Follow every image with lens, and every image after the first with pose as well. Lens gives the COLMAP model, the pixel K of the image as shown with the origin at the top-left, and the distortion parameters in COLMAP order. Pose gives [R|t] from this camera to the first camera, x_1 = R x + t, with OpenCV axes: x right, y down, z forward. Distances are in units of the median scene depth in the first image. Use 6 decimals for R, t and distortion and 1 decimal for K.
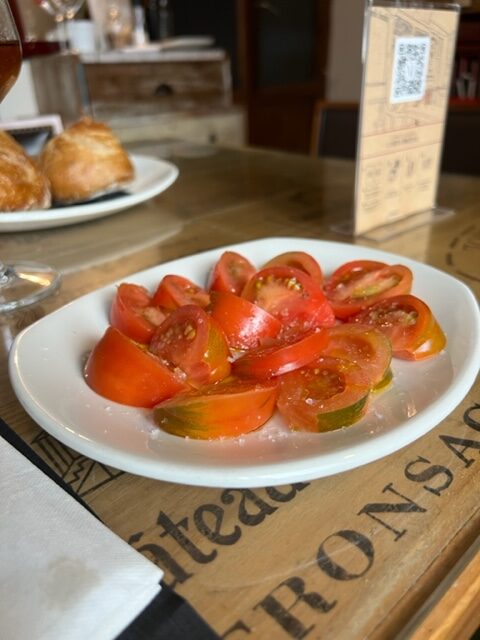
lens RADIAL K [[494.0, 0, 240.0], [0, 494.0, 320.0], [0, 0, 1]] dist [0.049837, -0.101997]
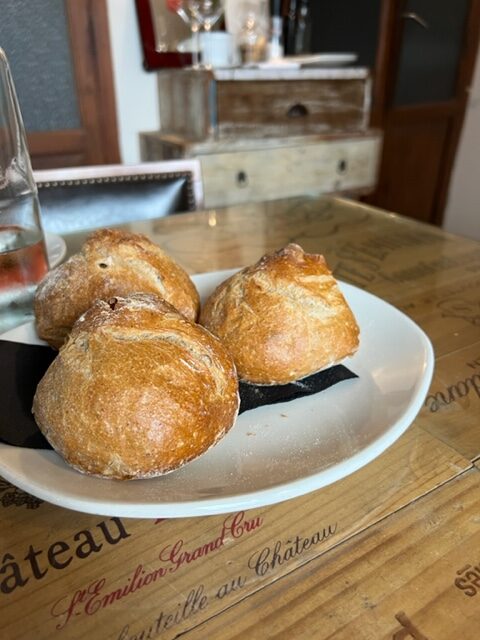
lens RADIAL K [[494.5, 0, 240.0], [0, 494.5, 320.0], [0, 0, 1]] dist [-0.031192, 0.002288]
pose [[0.982066, 0.113252, -0.150730, -0.080842], [-0.111775, 0.993566, 0.018259, -0.094892], [0.151828, -0.001084, 0.988406, 0.110273]]
